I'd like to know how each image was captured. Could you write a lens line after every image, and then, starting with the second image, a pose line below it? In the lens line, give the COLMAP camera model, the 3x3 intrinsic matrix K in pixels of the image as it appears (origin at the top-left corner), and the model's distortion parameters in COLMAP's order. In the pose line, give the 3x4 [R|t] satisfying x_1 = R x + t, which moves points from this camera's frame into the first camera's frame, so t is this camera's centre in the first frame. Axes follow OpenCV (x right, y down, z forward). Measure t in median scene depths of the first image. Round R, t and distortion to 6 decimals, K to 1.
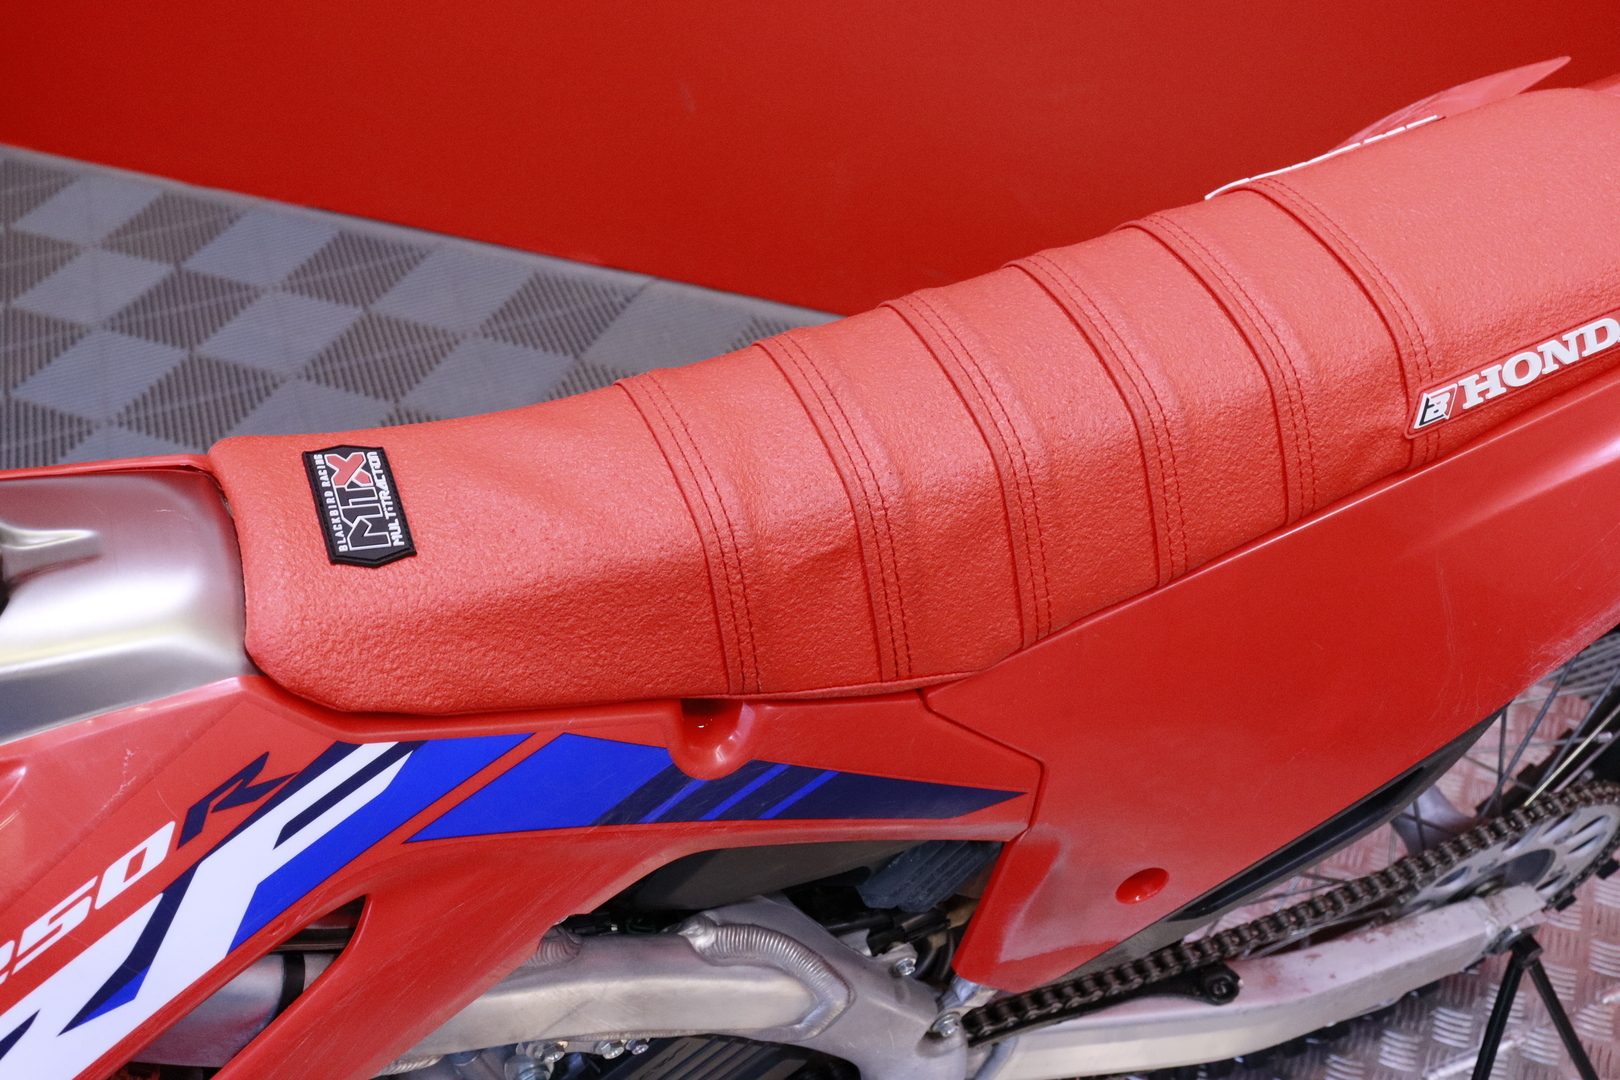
lens RADIAL K [[1708.8, 0, 797.6], [0, 1708.8, 534.5], [0, 0, 1]] dist [-0.056051, 0.000000]
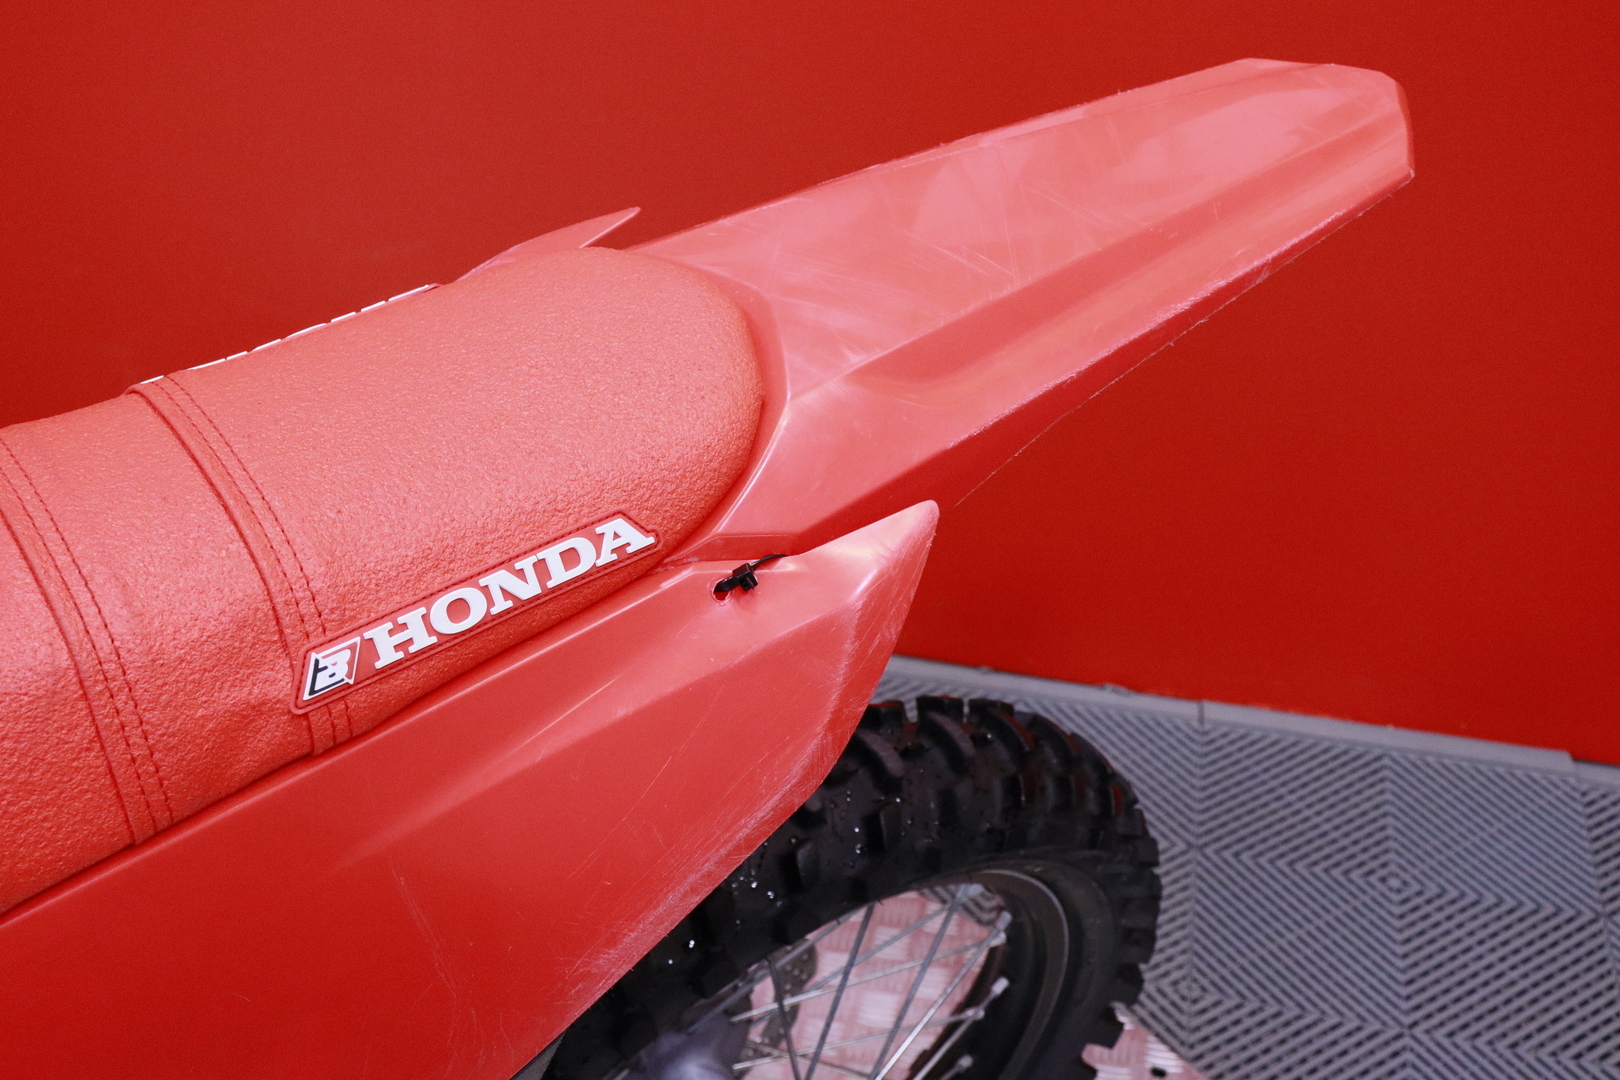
lens RADIAL K [[2059.1, 0, 815.7], [0, 2059.1, 542.4], [0, 0, 1]] dist [-0.007256, 0.000000]
pose [[0.969740, -0.055935, 0.237648, 0.366552], [0.083122, 0.990890, -0.105961, -0.016001], [-0.229556, 0.122508, 0.965555, 0.056686]]
